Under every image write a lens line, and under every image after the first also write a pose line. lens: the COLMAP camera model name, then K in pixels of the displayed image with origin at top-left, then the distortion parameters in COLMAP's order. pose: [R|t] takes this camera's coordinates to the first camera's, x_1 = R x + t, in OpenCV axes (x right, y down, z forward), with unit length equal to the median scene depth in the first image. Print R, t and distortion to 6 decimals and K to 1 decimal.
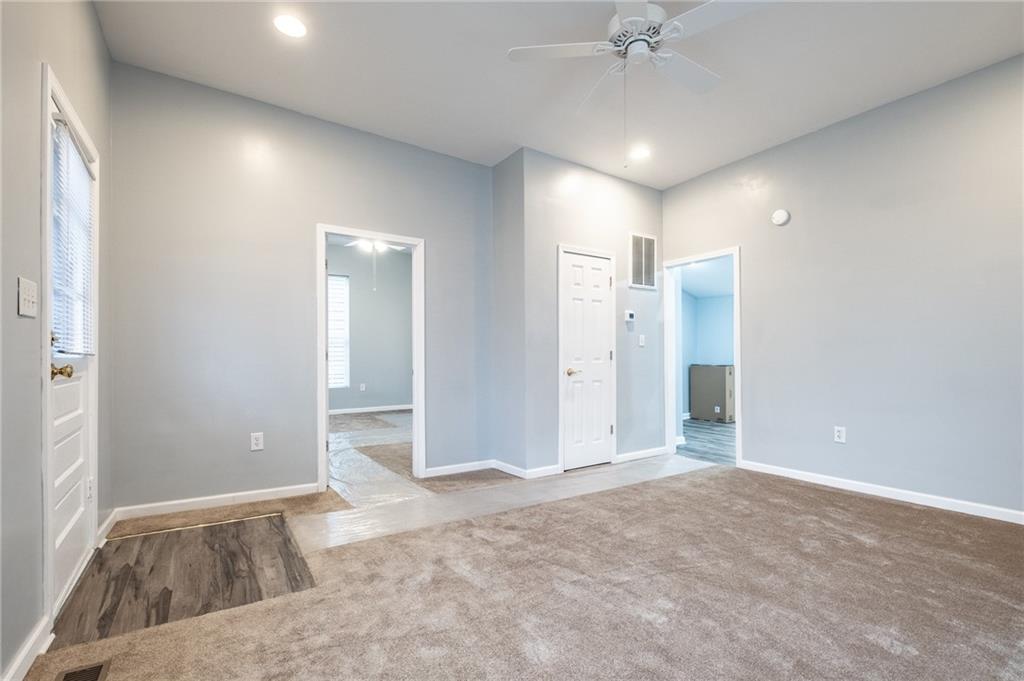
lens RADIAL K [[462.4, 0, 499.0], [0, 462.4, 344.4], [0, 0, 1]] dist [0.001502, 0.000123]
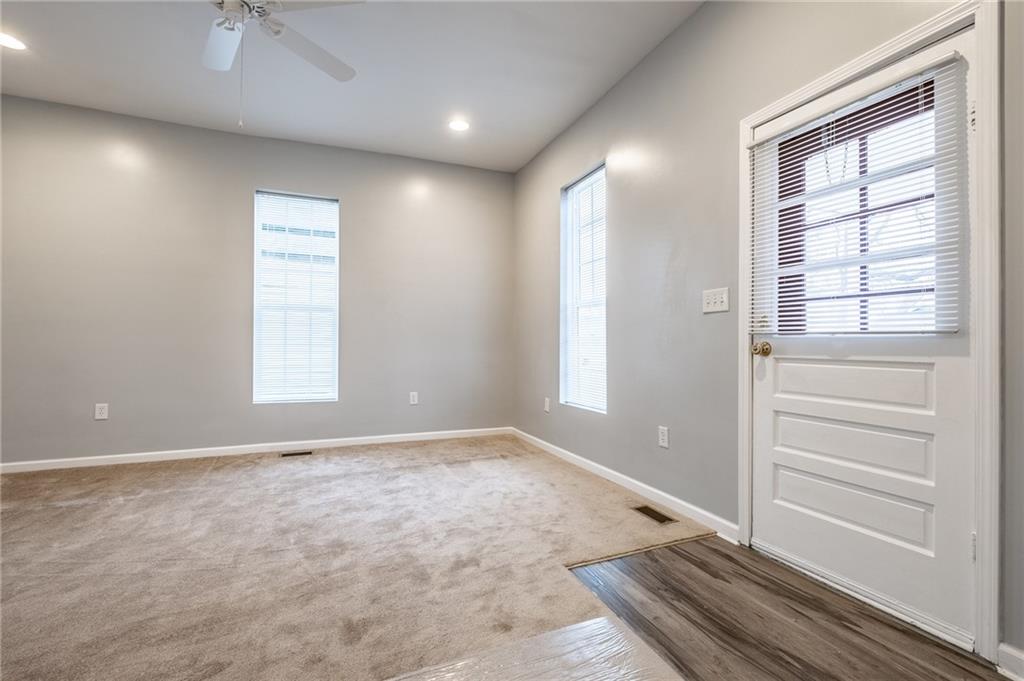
lens RADIAL K [[462.4, 0, 499.0], [0, 462.4, 344.4], [0, 0, 1]] dist [0.001502, 0.000123]
pose [[-0.982464, 0.004484, 0.186396, -0.424257], [0.001814, 0.999893, -0.014491, 0.052892], [-0.186442, -0.013899, -0.982368, 1.952157]]
